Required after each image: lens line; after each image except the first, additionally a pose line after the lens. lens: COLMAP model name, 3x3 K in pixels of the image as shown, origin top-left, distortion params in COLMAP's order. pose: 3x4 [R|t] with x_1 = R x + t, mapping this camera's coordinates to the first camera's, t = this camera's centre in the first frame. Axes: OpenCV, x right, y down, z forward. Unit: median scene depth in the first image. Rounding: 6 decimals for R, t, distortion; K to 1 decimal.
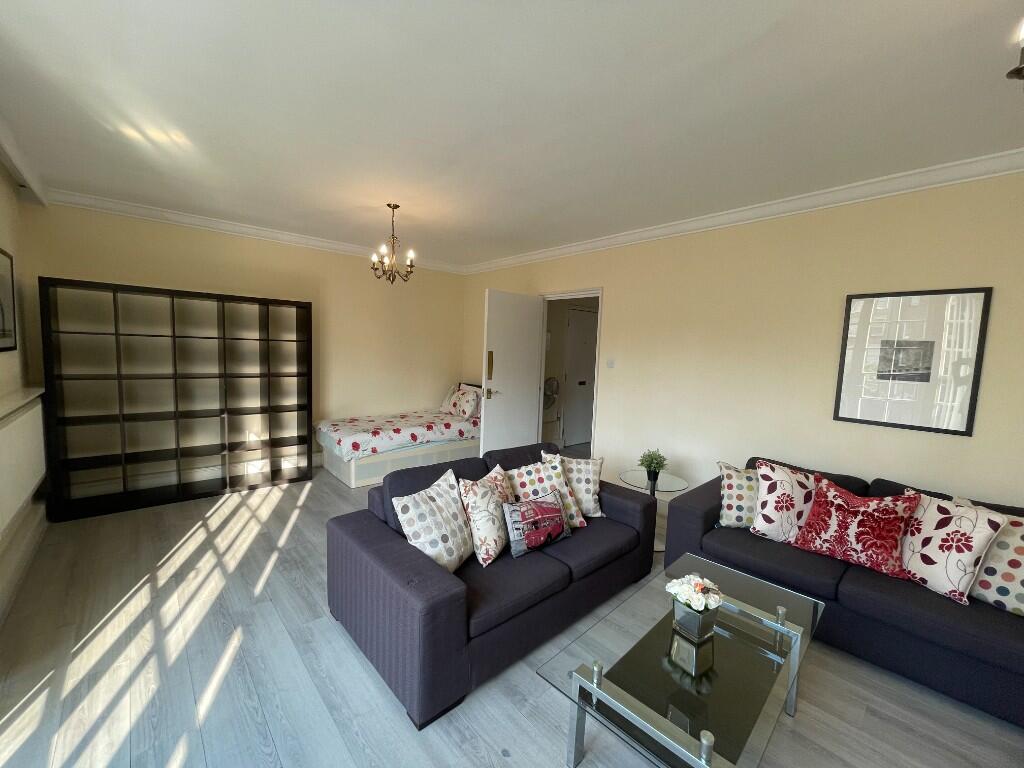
lens RADIAL K [[406.4, 0, 512.0], [0, 406.4, 384.0], [0, 0, 1]] dist [-0.001619, -0.000247]
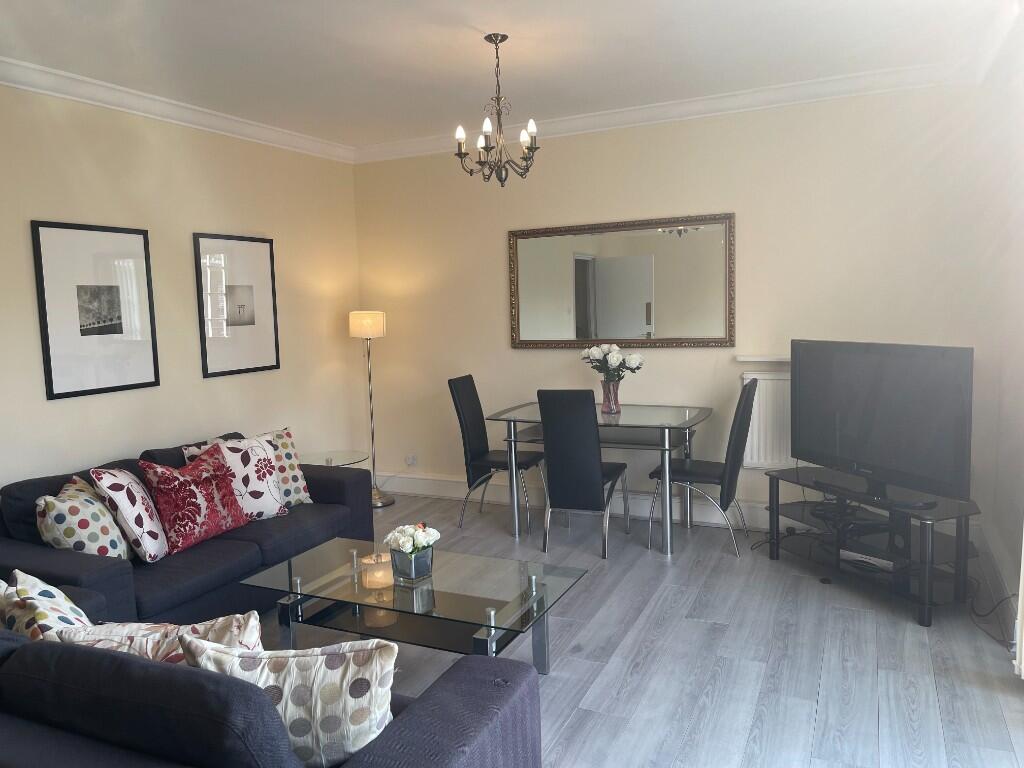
lens RADIAL K [[762.1, 0, 512.0], [0, 762.1, 384.0], [0, 0, 1]] dist [0.004723, -0.000096]
pose [[-0.335949, -0.117833, 0.934481, -0.796491], [0.108896, 0.980631, 0.162800, -0.074723], [-0.935564, 0.156454, -0.316610, 0.766157]]
